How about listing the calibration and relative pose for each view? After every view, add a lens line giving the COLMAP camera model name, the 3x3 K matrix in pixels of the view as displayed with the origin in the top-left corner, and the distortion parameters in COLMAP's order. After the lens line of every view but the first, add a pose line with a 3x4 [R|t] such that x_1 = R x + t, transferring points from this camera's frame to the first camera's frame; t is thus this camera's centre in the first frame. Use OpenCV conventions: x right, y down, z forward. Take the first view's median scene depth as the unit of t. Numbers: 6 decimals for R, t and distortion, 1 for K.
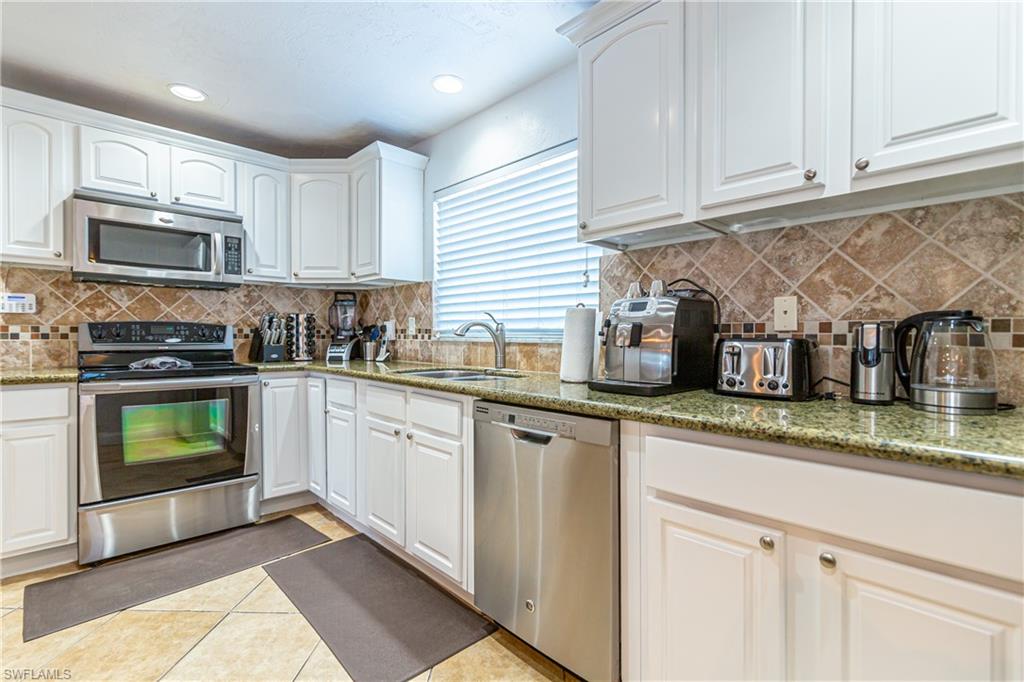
lens RADIAL K [[467.1, 0, 514.9], [0, 467.1, 341.4], [0, 0, 1]] dist [-0.000888, 0.000031]
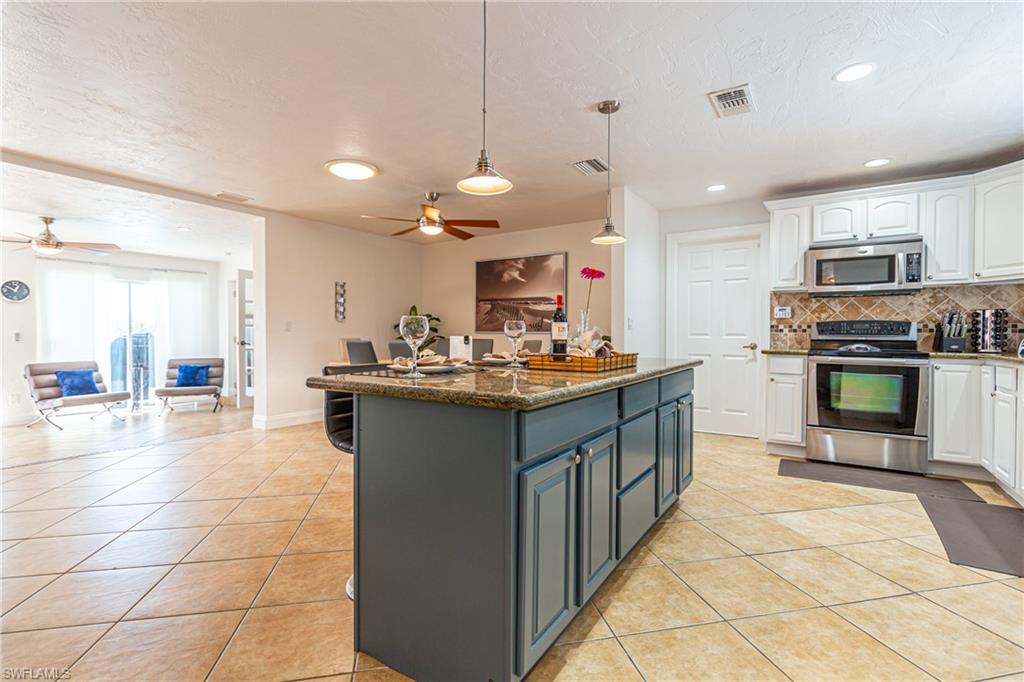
lens RADIAL K [[467.1, 0, 514.9], [0, 467.1, 341.4], [0, 0, 1]] dist [-0.000888, 0.000031]
pose [[0.220711, 0.010219, -0.975286, 0.445923], [-0.017181, 0.999831, 0.006588, 0.033748], [0.975188, 0.015302, 0.220849, -0.389215]]
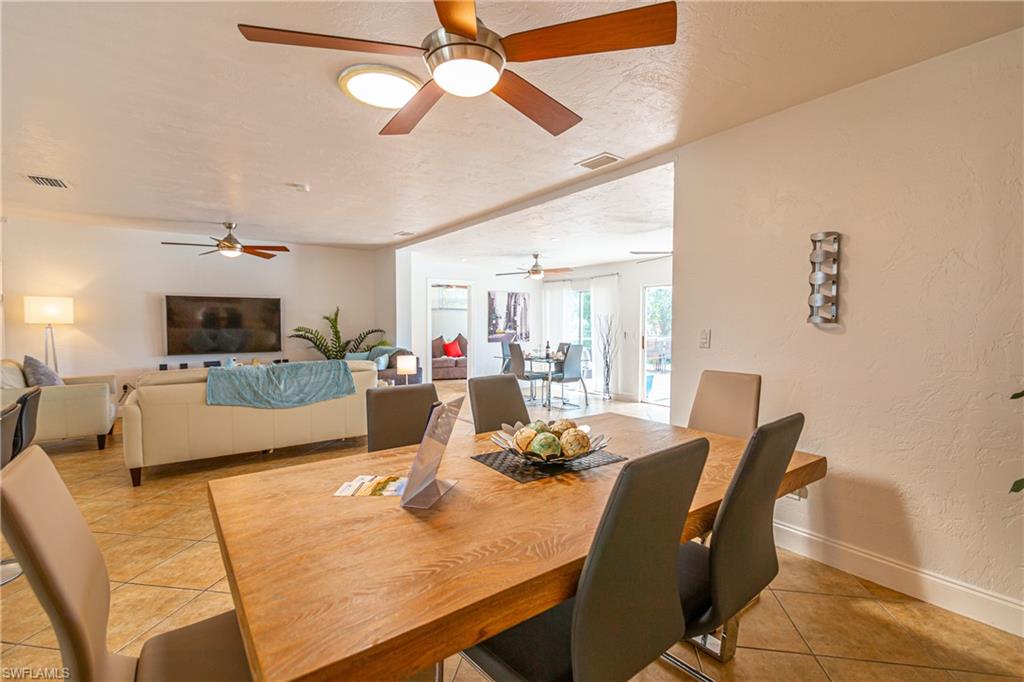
lens RADIAL K [[472.0, 0, 515.6], [0, 472.0, 340.8], [0, 0, 1]] dist [-0.004545, -0.001006]
pose [[-0.990156, -0.008065, 0.139735, -1.410133], [0.000098, 0.998298, 0.058314, -0.063446], [-0.139967, 0.057753, -0.988470, 0.270398]]
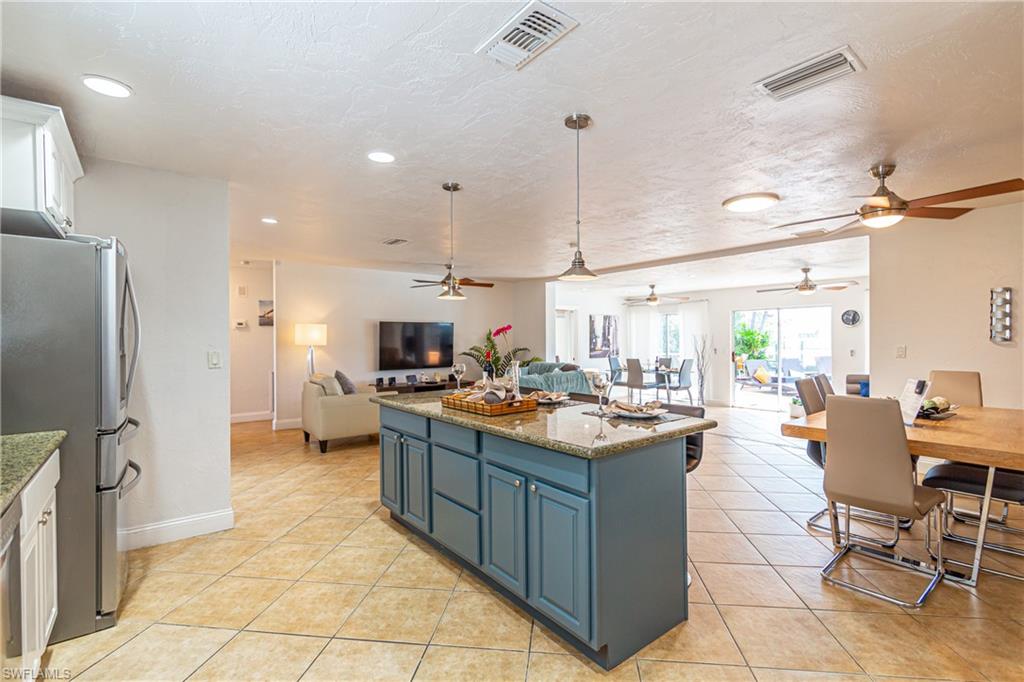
lens RADIAL K [[467.1, 0, 514.9], [0, 467.1, 341.4], [0, 0, 1]] dist [-0.000888, 0.000031]
pose [[-0.994726, 0.004851, 0.102451, -0.489057], [0.007138, 0.999733, 0.021968, -0.087544], [-0.102317, 0.022584, -0.994495, 0.925598]]
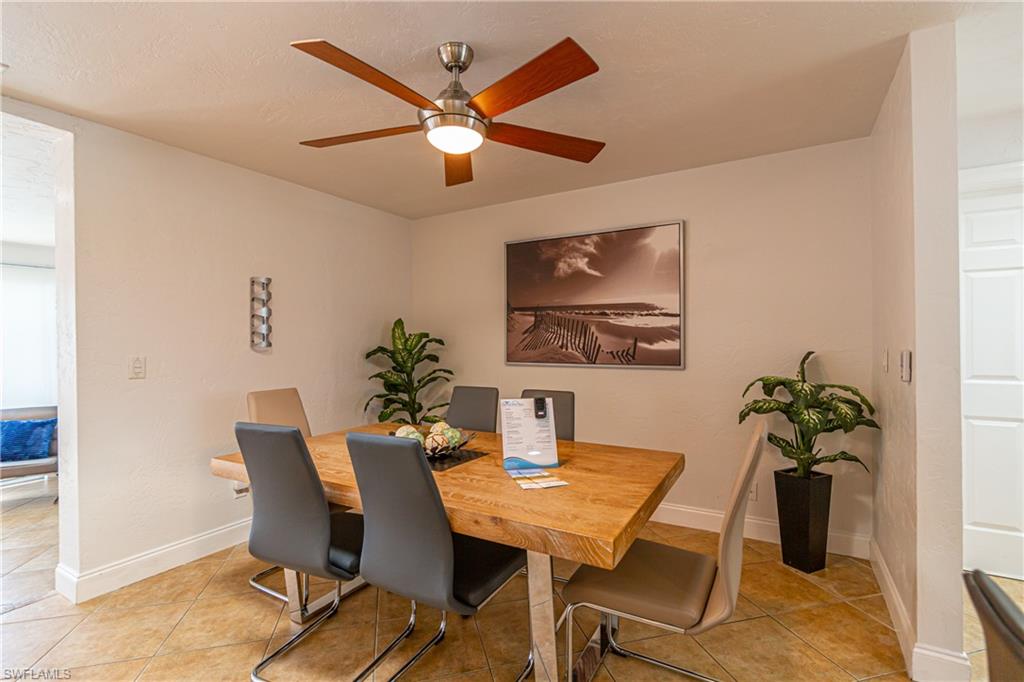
lens RADIAL K [[467.1, 0, 514.9], [0, 467.1, 341.4], [0, 0, 1]] dist [-0.000888, 0.000031]
pose [[0.271123, -0.003243, -0.962539, -0.587544], [-0.005783, 0.999971, -0.004998, -0.054992], [0.962527, 0.006921, 0.271096, -0.415625]]
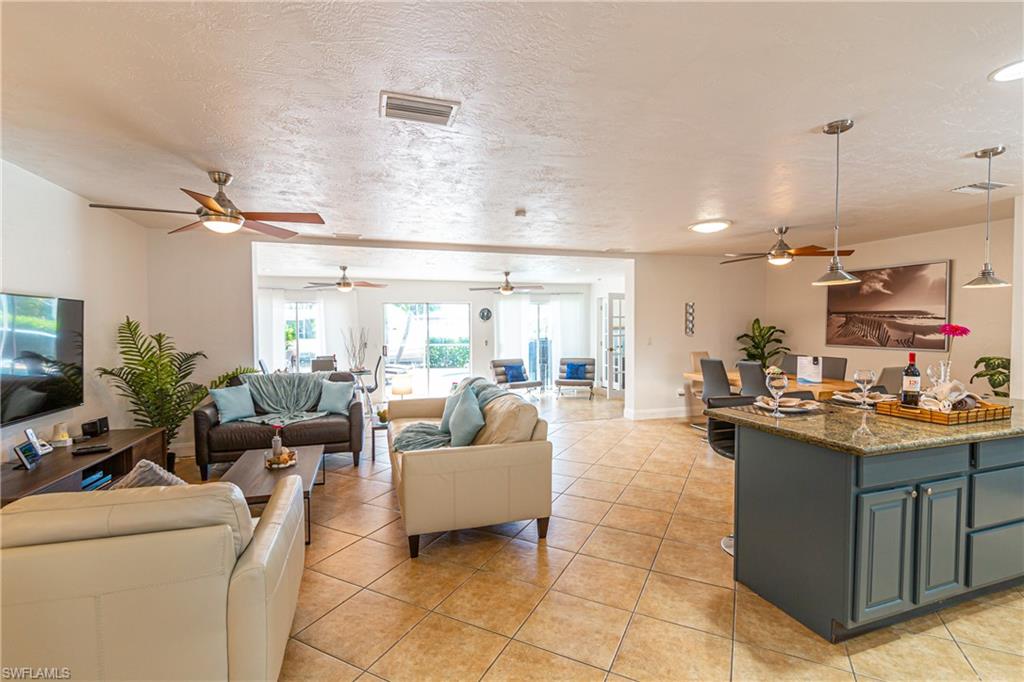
lens RADIAL K [[461.3, 0, 515.1], [0, 461.3, 341.3], [0, 0, 1]] dist [-0.000149, 0.000027]
pose [[-0.438912, 0.031461, -0.897979, 0.864659], [-0.010305, 0.999145, 0.040042, -0.093296], [0.898471, 0.026828, -0.438212, -0.450934]]
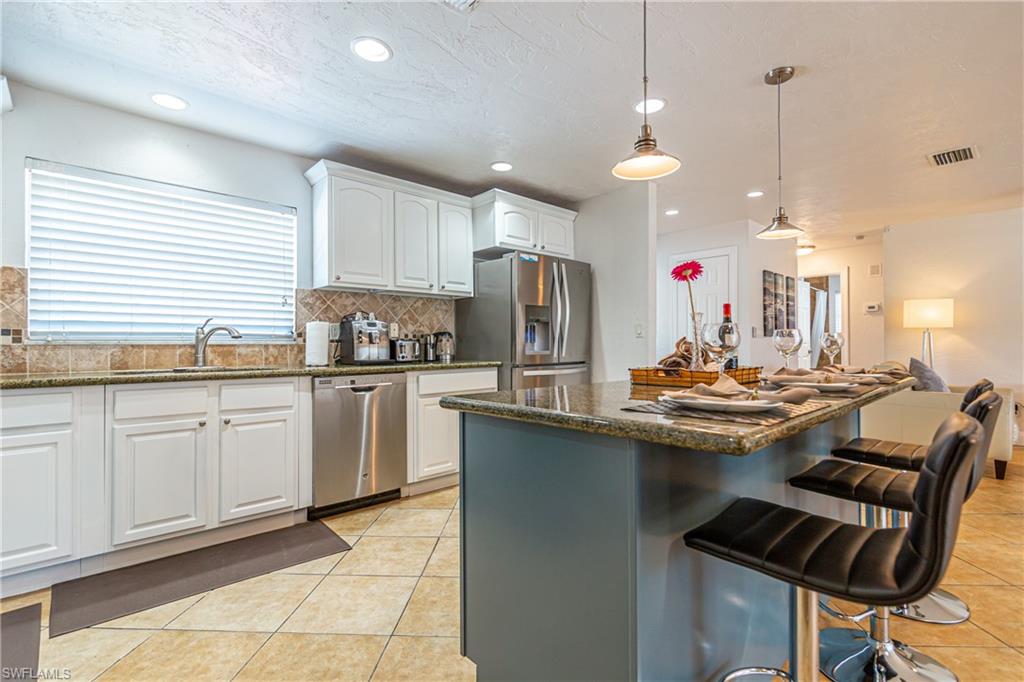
lens RADIAL K [[467.1, 0, 514.9], [0, 467.1, 341.4], [0, 0, 1]] dist [-0.000888, 0.000031]
pose [[0.021174, 0.005688, 0.999760, -1.065918], [0.018557, 0.999809, -0.006082, 0.014982], [-0.999604, 0.018681, 0.021064, 0.180221]]
